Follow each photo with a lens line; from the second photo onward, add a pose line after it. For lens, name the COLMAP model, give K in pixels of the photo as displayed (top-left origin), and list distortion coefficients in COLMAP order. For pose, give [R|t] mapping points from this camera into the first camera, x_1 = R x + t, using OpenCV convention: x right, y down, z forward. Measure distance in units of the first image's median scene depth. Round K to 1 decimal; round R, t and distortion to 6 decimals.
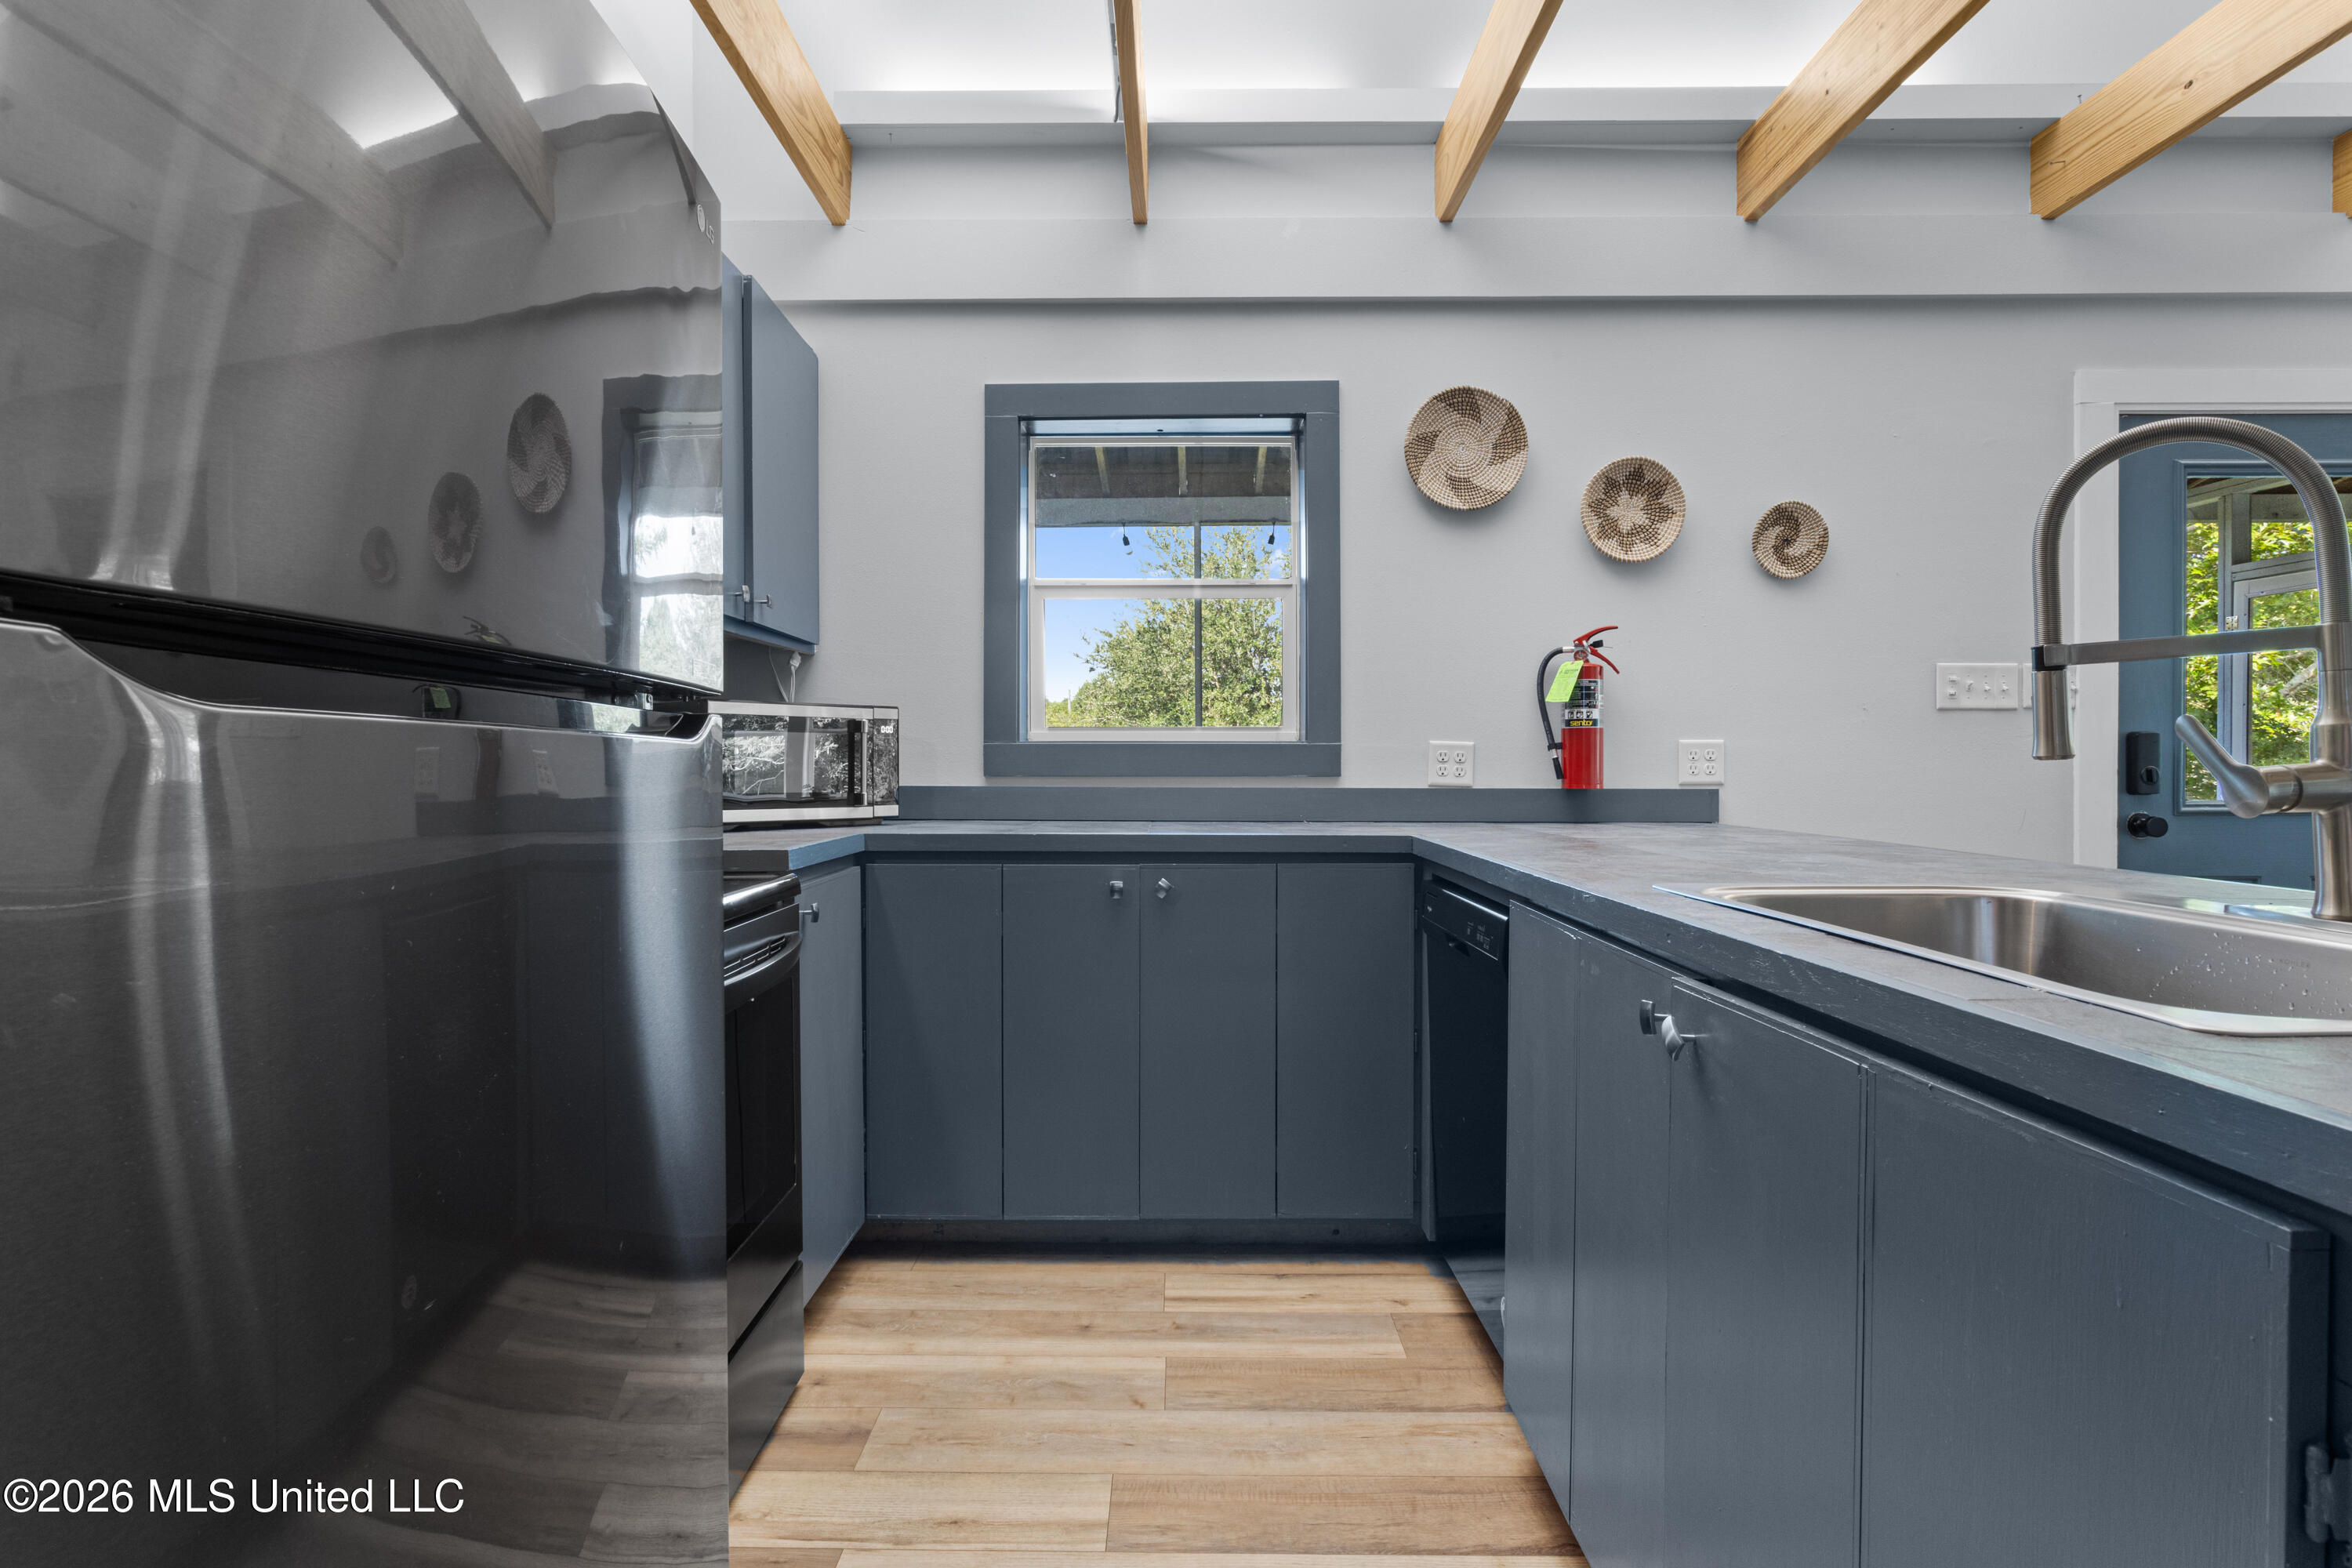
lens RADIAL K [[1179.2, 0, 1169.6], [0, 1179.2, 755.3], [0, 0, 1]] dist [-0.007317, 0.000919]
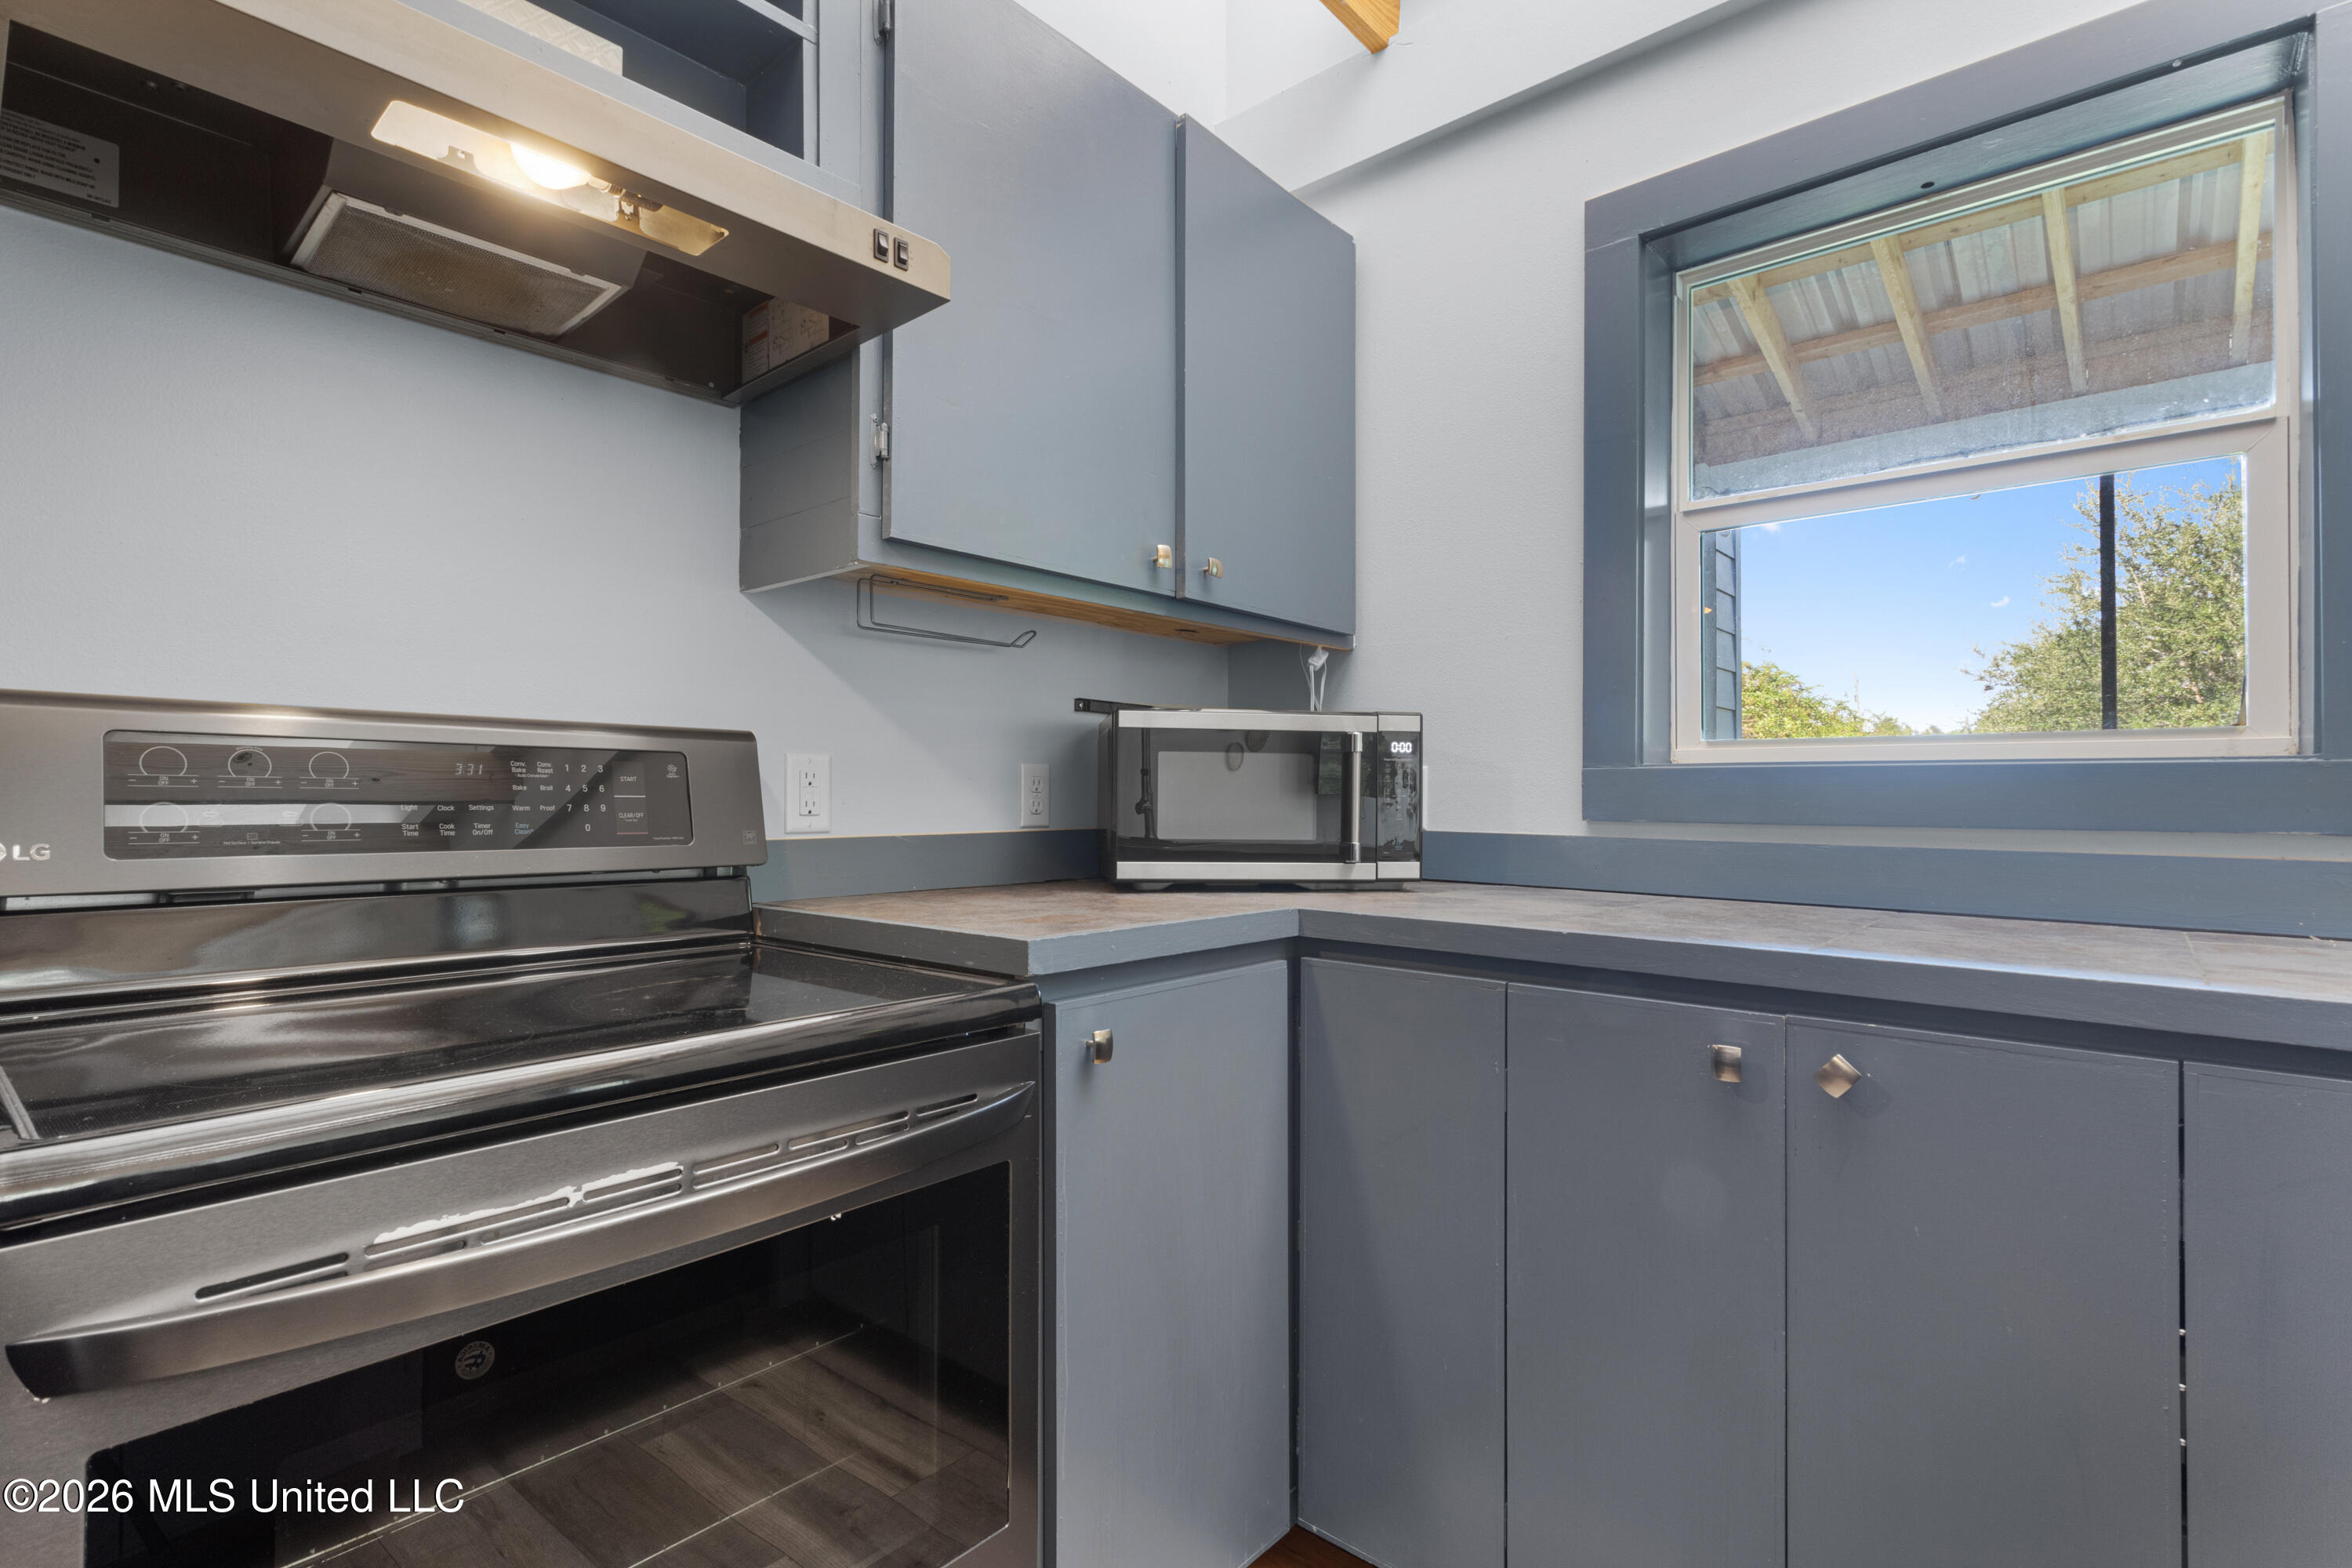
lens RADIAL K [[1106.0, 0, 1170.6], [0, 1106.0, 781.1], [0, 0, 1]] dist [0.002241, 0.000866]
pose [[0.756088, -0.002247, -0.654466, 0.064544], [-0.004250, 0.999956, -0.008343, 0.002602], [0.654456, 0.009090, 0.756045, 0.409798]]
